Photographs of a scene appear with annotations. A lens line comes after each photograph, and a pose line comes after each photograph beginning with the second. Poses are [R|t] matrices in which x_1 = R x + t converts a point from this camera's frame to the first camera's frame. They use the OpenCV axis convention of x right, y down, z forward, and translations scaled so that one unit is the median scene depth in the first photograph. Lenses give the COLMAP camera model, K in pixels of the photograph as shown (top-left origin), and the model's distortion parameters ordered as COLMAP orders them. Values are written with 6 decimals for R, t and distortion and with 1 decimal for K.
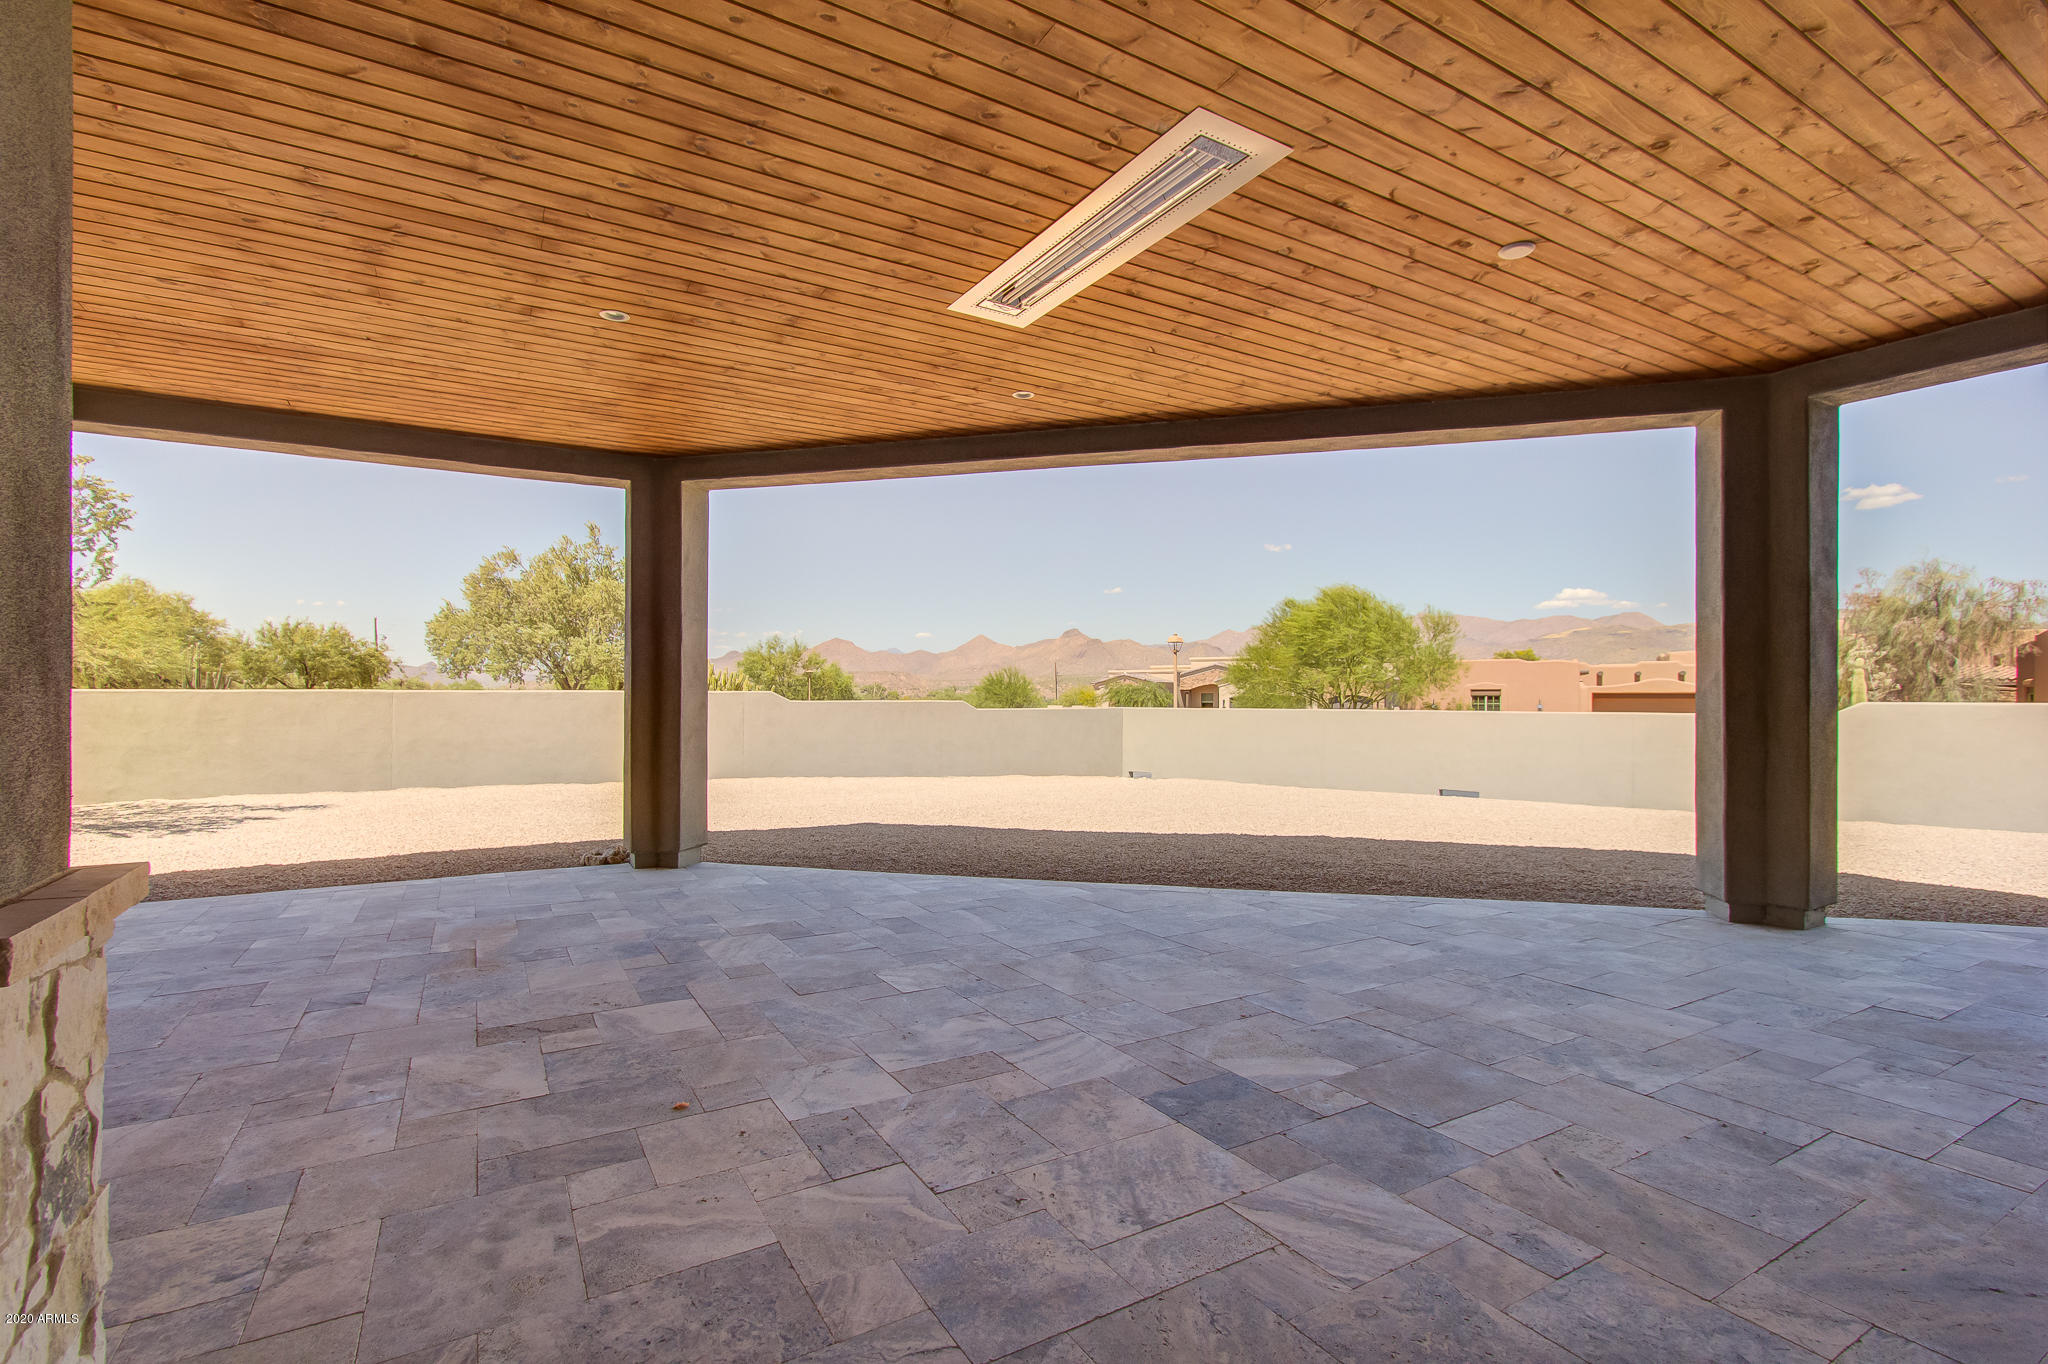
lens RADIAL K [[927.8, 0, 1021.7], [0, 927.8, 691.6], [0, 0, 1]] dist [0.003265, 0.000179]
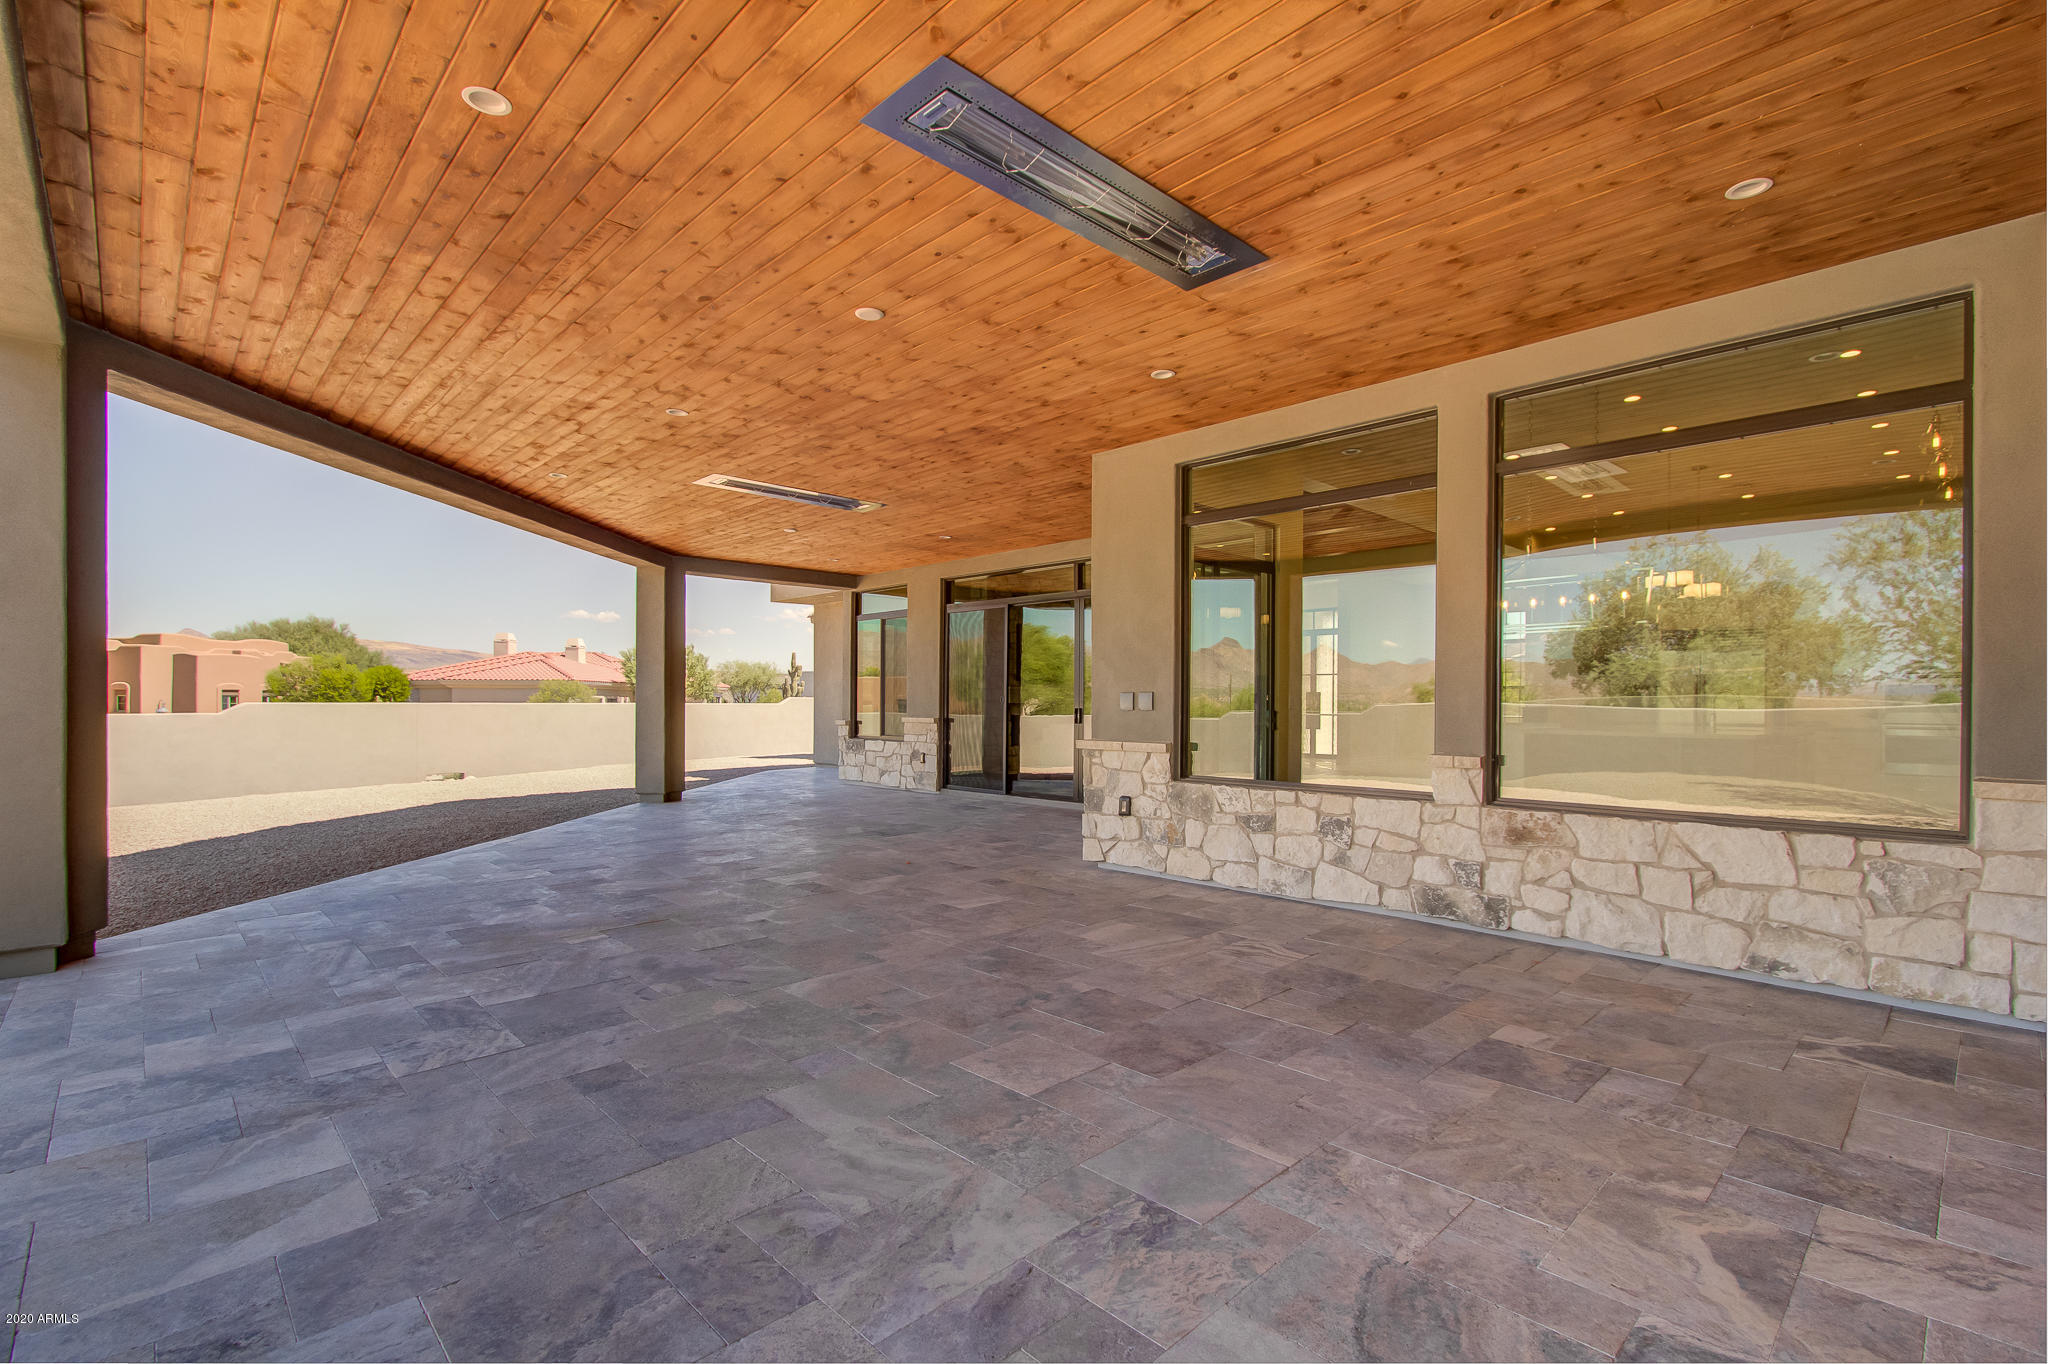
lens RADIAL K [[927.8, 0, 1023.1], [0, 927.8, 694.5], [0, 0, 1]] dist [0.003265, 0.000179]
pose [[-0.233701, 0.005516, 0.972293, -1.458895], [-0.011964, 0.999892, -0.008548, 0.002614], [-0.972235, -0.013630, -0.233610, 0.653127]]
